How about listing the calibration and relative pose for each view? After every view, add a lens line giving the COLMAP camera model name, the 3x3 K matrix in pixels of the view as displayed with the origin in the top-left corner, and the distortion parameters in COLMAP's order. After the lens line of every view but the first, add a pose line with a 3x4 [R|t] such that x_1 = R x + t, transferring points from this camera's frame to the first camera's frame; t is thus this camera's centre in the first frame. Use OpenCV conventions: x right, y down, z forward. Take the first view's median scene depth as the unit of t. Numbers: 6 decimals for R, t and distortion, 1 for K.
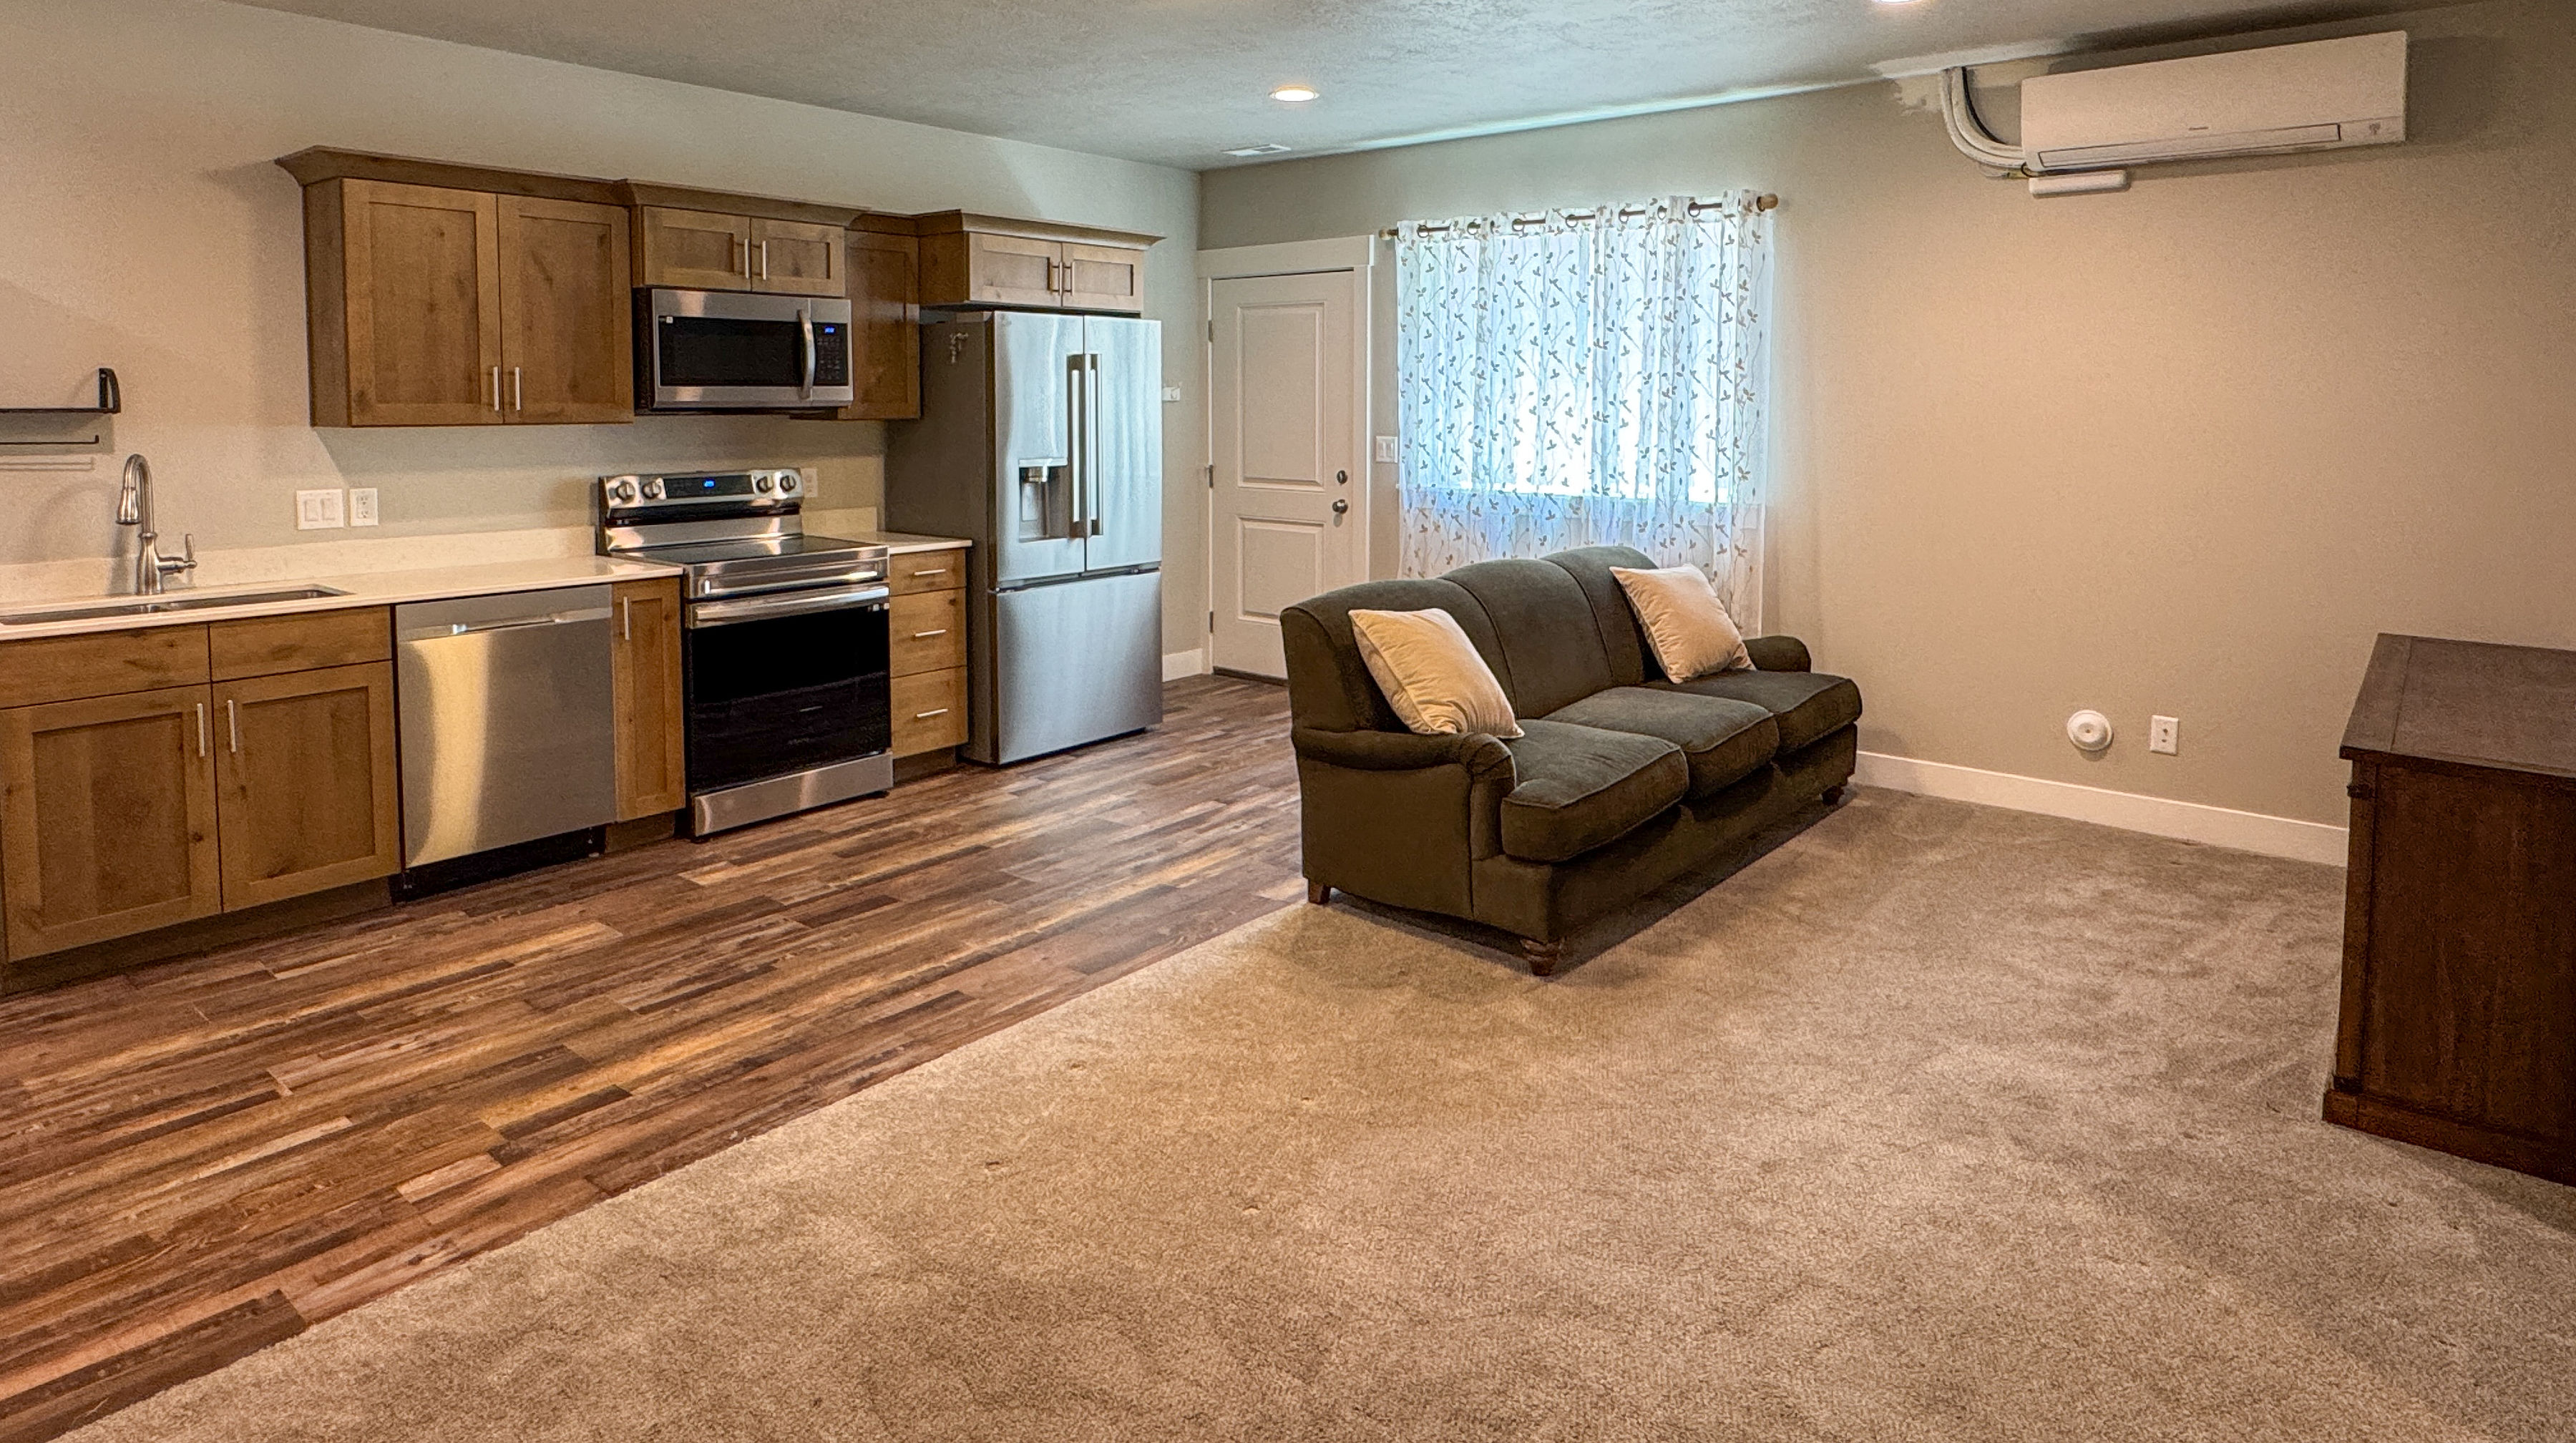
lens RADIAL K [[1419.6, 0, 1277.4], [0, 1419.6, 480.6], [0, 0, 1]] dist [-0.004151, 0.000927]
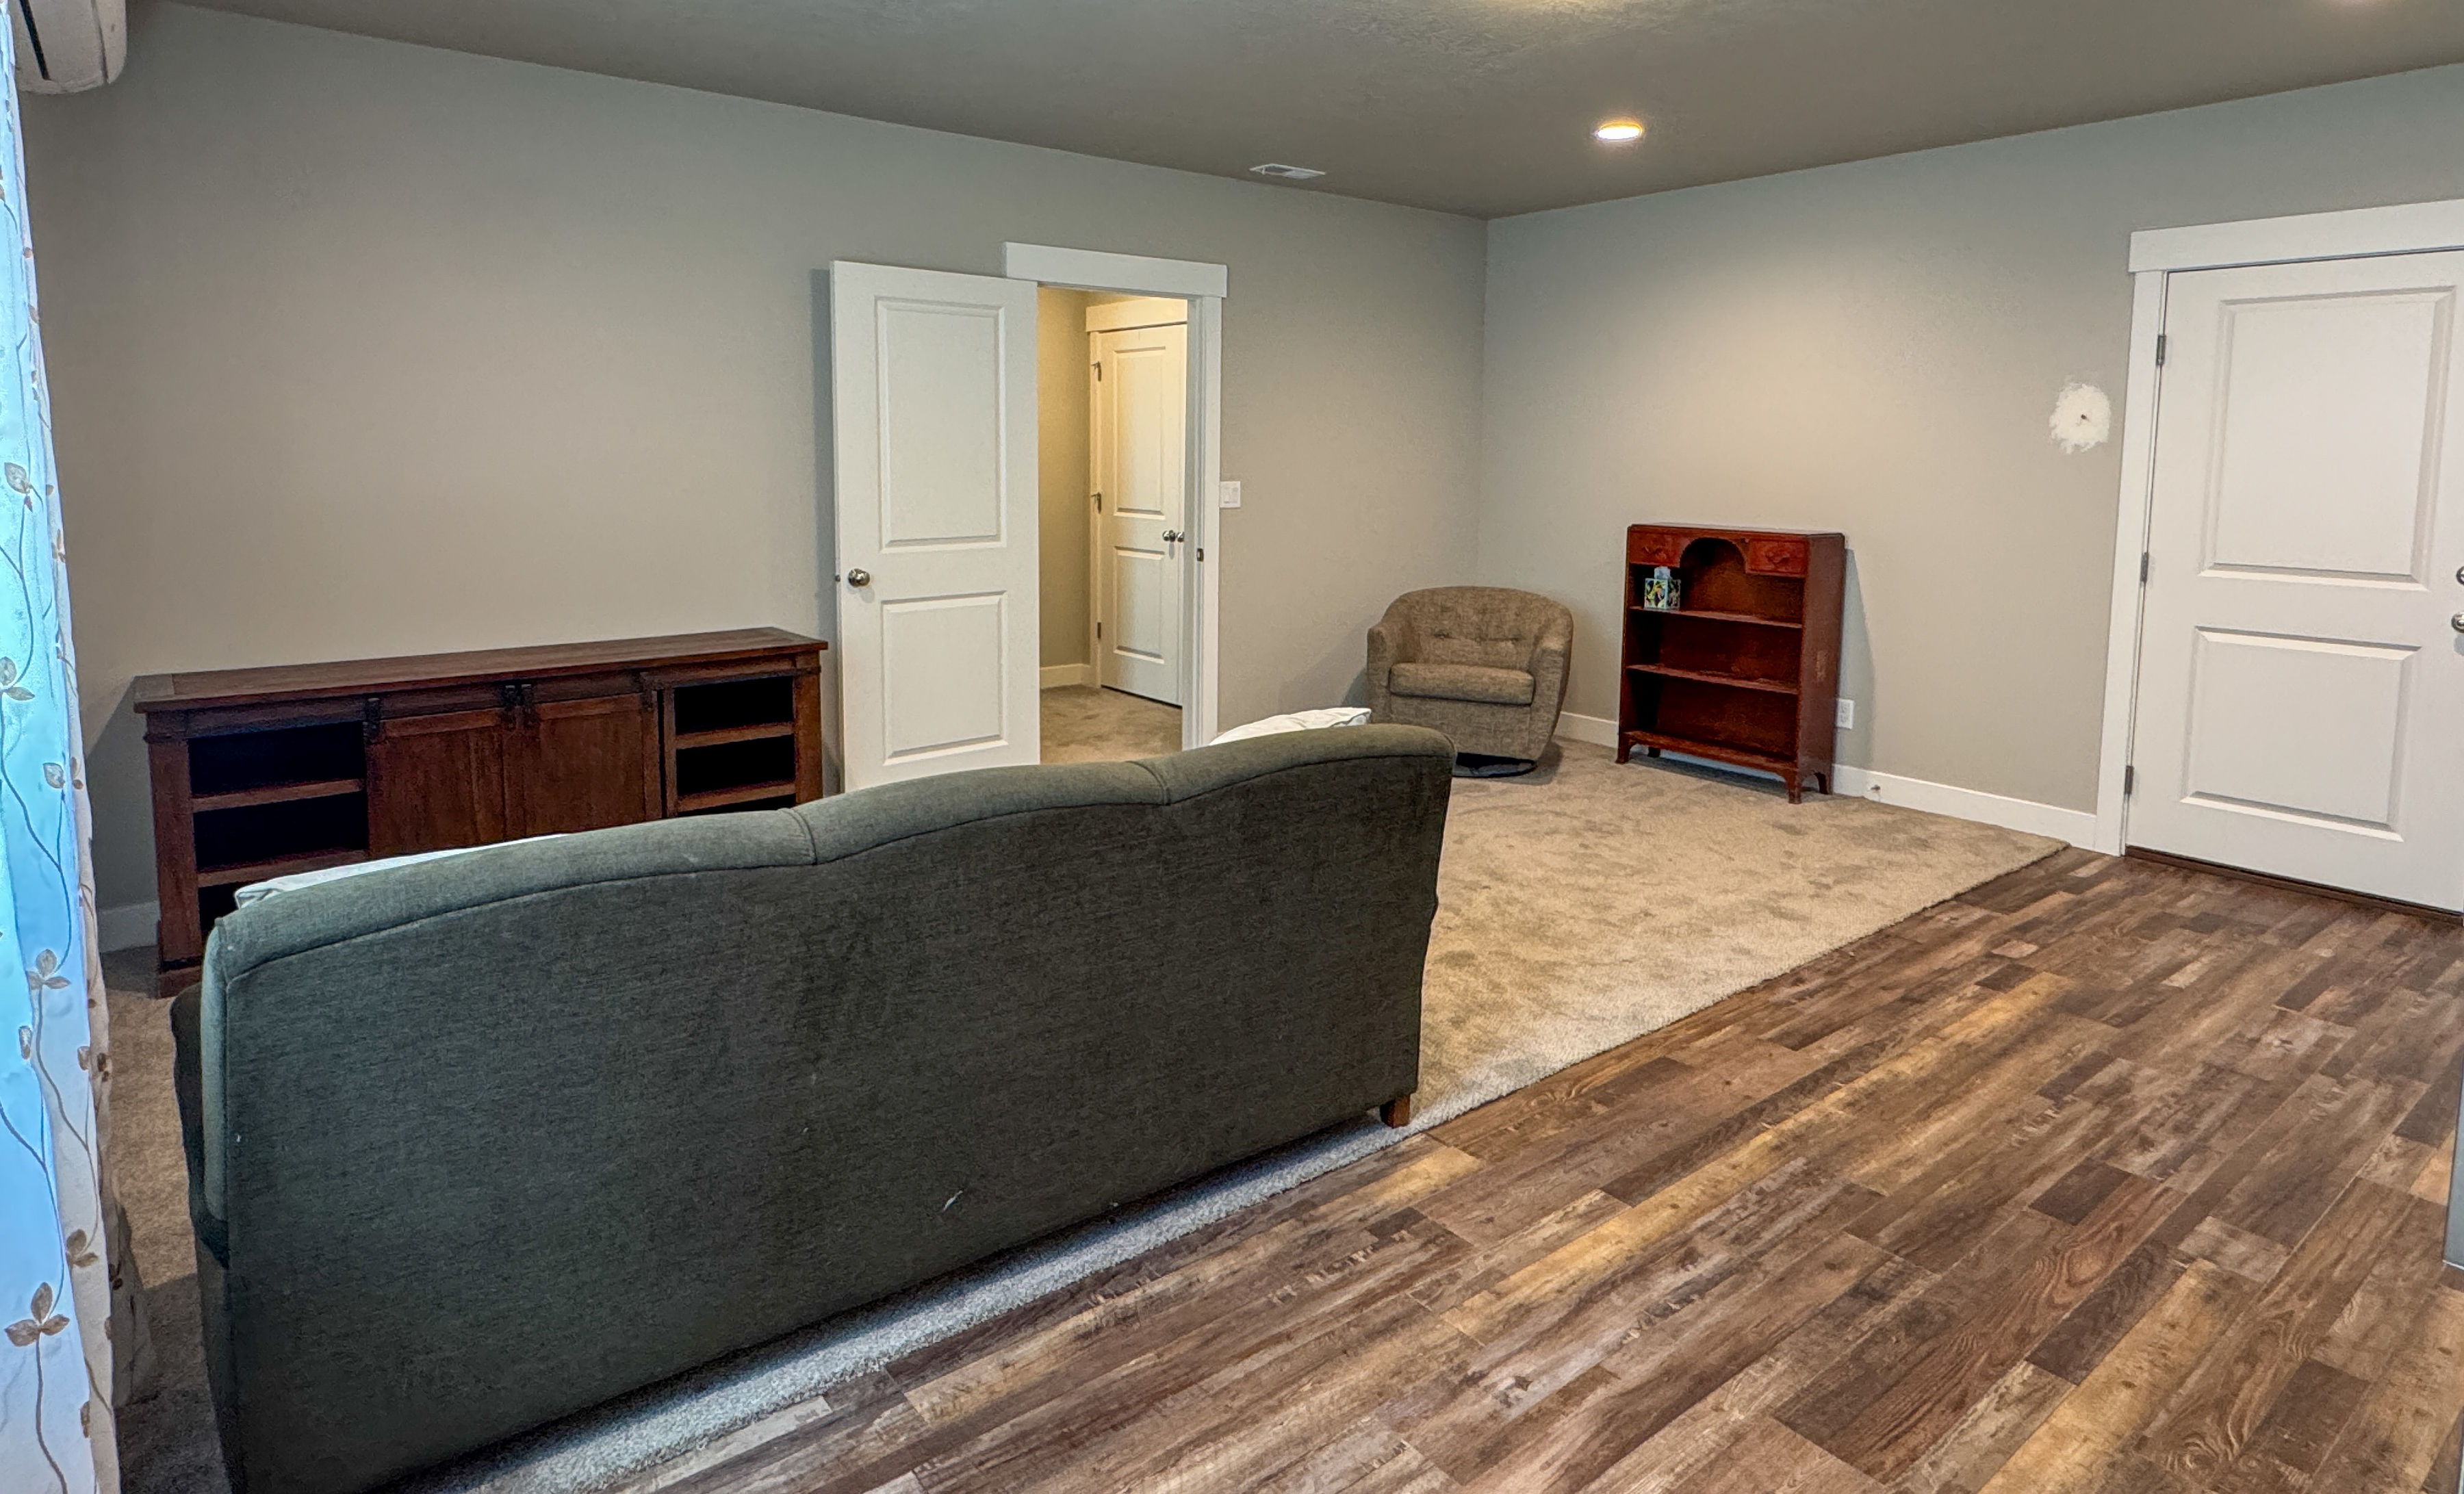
lens RADIAL K [[1364.5, 0, 1233.4], [0, 1364.5, 573.4], [0, 0, 1]] dist [-0.005185, 0.001758]
pose [[-0.979998, -0.027531, 0.197095, -0.020143], [0.002444, 0.988645, 0.150250, -0.087698], [-0.198994, 0.147727, -0.968802, 1.622045]]
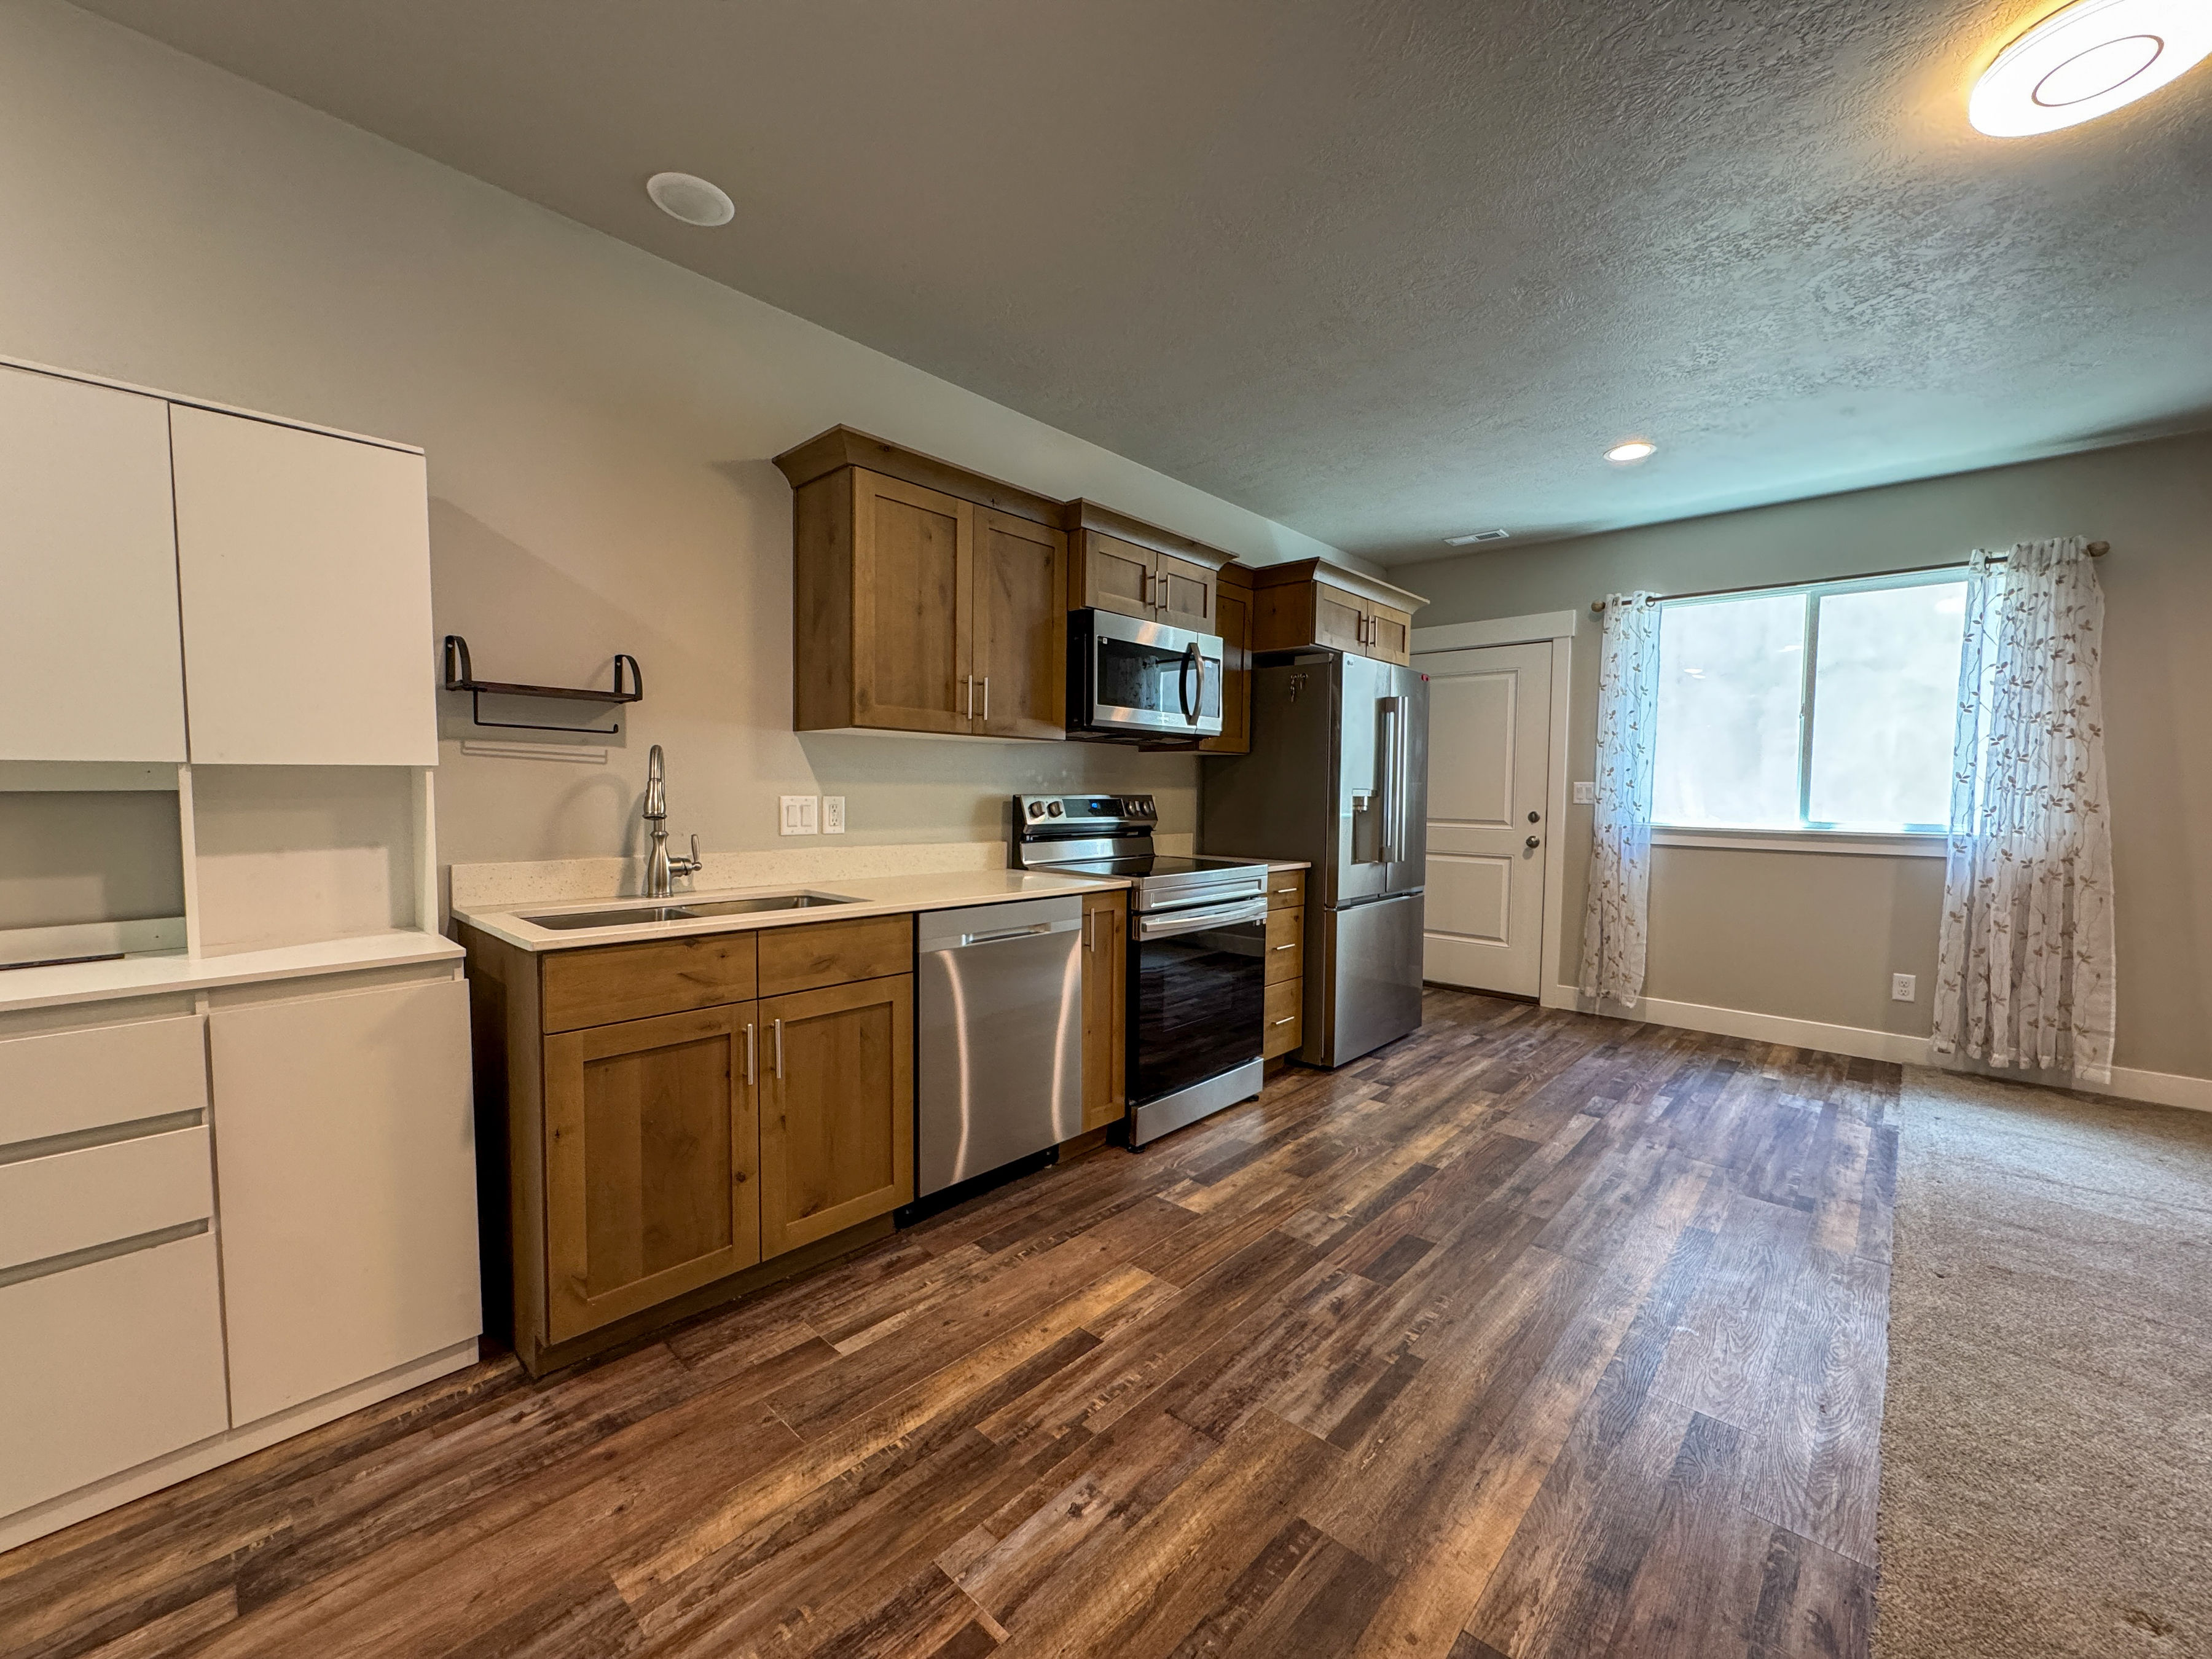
lens RADIAL K [[880.3, 0, 1102.5], [0, 880.3, 830.1], [0, 0, 1]] dist [-0.002399, 0.000110]
pose [[0.998667, 0.013040, -0.049936, -0.451544], [-0.013726, 0.999816, -0.013428, 0.037839], [0.049752, 0.014095, 0.998662, 0.410096]]
